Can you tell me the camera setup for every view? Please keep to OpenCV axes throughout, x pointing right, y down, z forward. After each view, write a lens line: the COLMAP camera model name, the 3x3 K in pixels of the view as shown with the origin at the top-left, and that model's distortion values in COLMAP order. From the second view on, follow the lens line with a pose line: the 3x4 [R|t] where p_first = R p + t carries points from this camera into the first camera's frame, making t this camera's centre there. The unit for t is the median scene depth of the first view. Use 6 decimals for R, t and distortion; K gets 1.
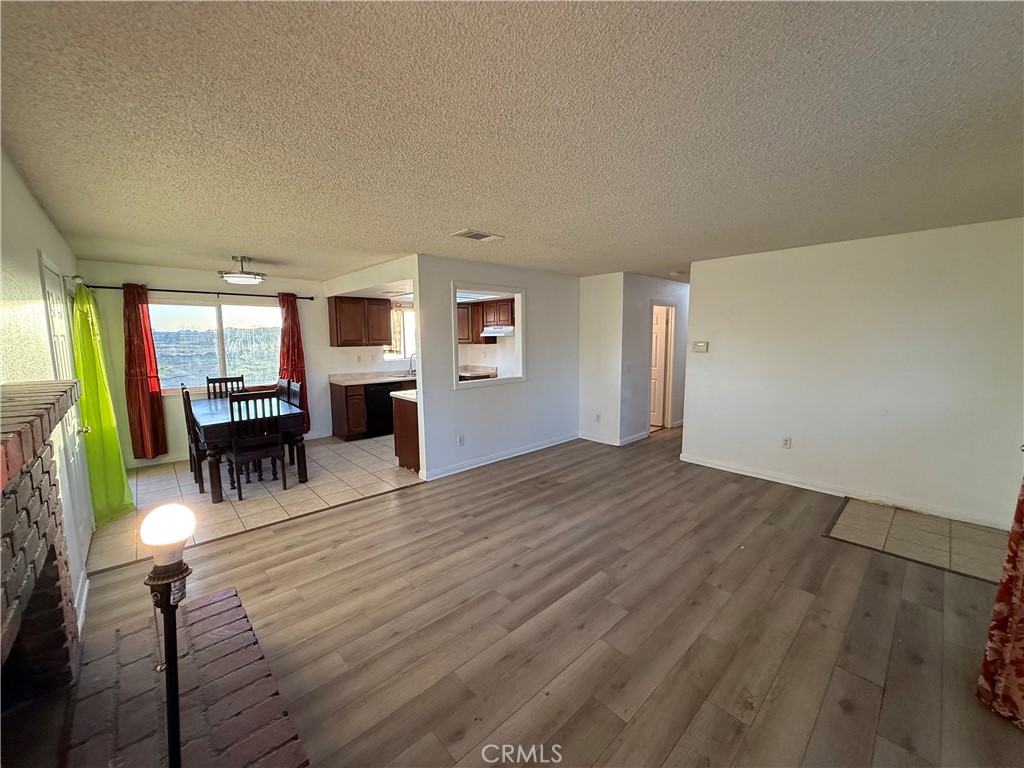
lens RADIAL K [[405.7, 0, 508.7], [0, 405.7, 384.6], [0, 0, 1]] dist [-0.000568, 0.000357]
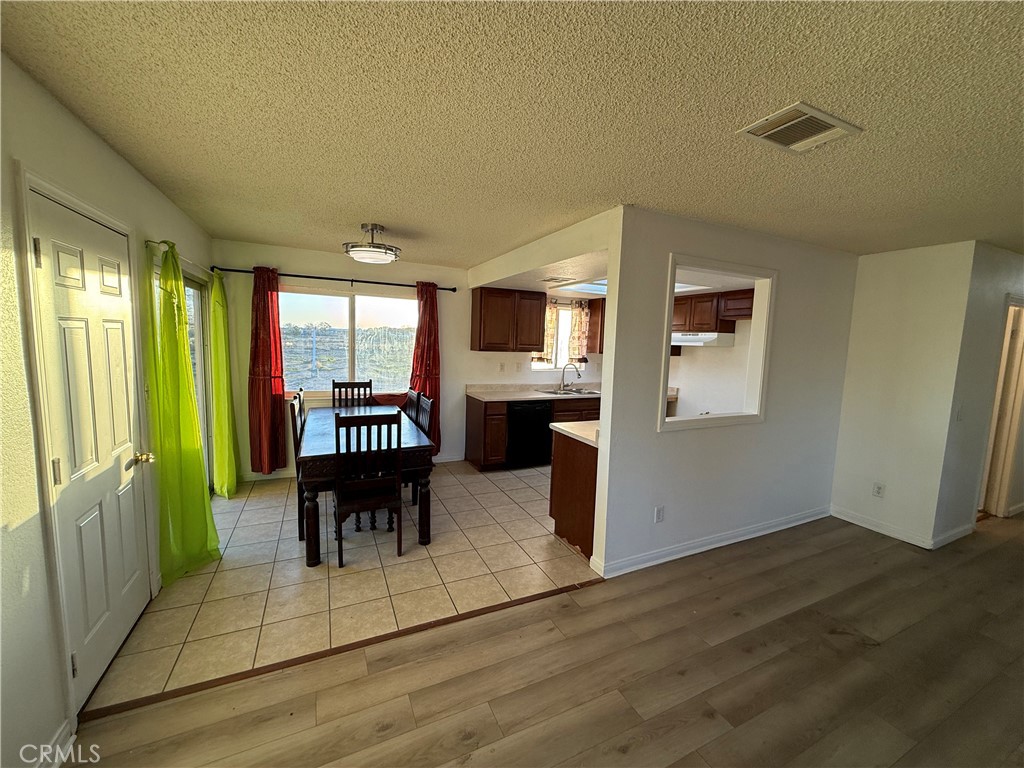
lens RADIAL K [[405.7, 0, 508.8], [0, 405.7, 383.5], [0, 0, 1]] dist [-0.000568, 0.000357]
pose [[0.953176, 0.070201, -0.294155, -0.177743], [-0.074954, 0.997175, -0.004899, -0.041275], [0.292980, 0.026717, 0.955745, 0.358668]]
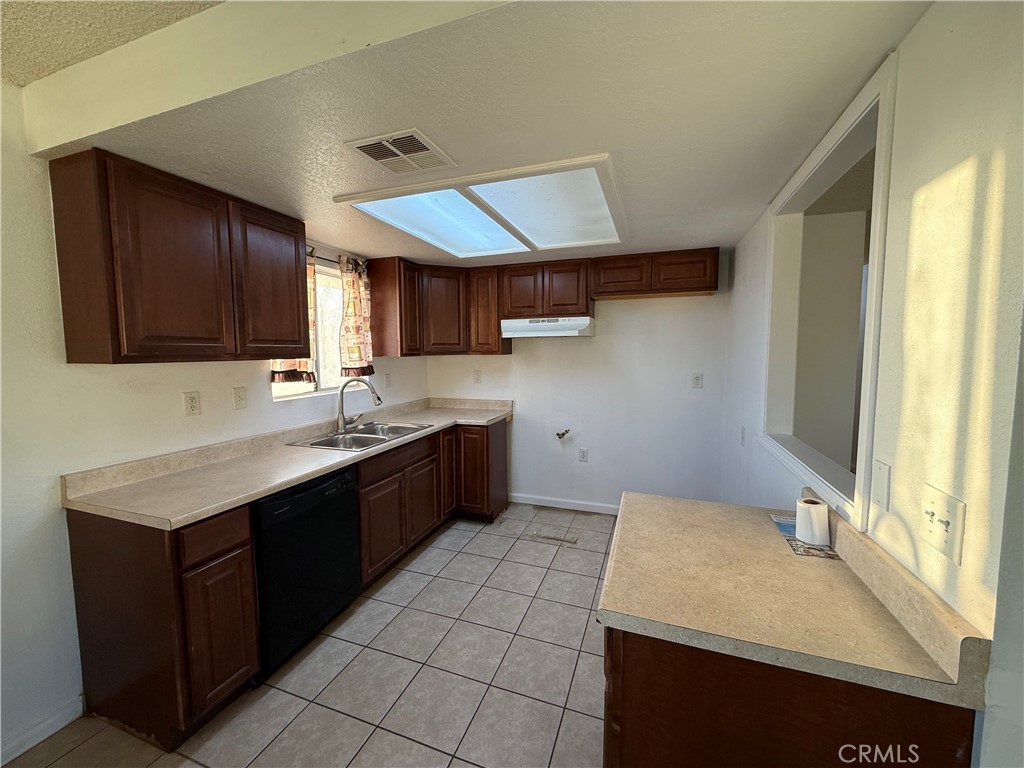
lens RADIAL K [[405.7, 0, 508.7], [0, 405.7, 384.4], [0, 0, 1]] dist [-0.000568, 0.000357]
pose [[0.888411, -0.035259, 0.457692, -0.444193], [0.052219, 0.998336, -0.024451, -0.085271], [-0.456069, 0.045623, 0.888774, 0.928678]]
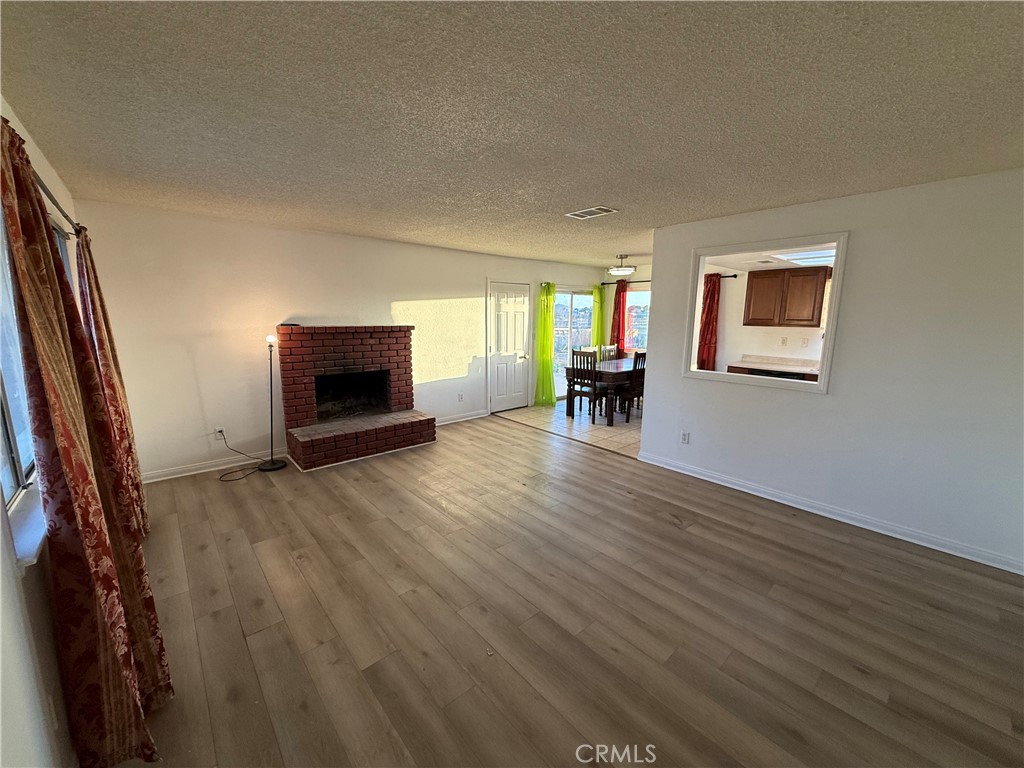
lens RADIAL K [[405.7, 0, 509.9], [0, 405.7, 383.0], [0, 0, 1]] dist [-0.000568, 0.000357]
pose [[-0.025119, 0.174632, -0.984313, 0.751224], [-0.127300, 0.976050, 0.176414, -0.082203], [0.991546, 0.129734, -0.002286, 0.652938]]
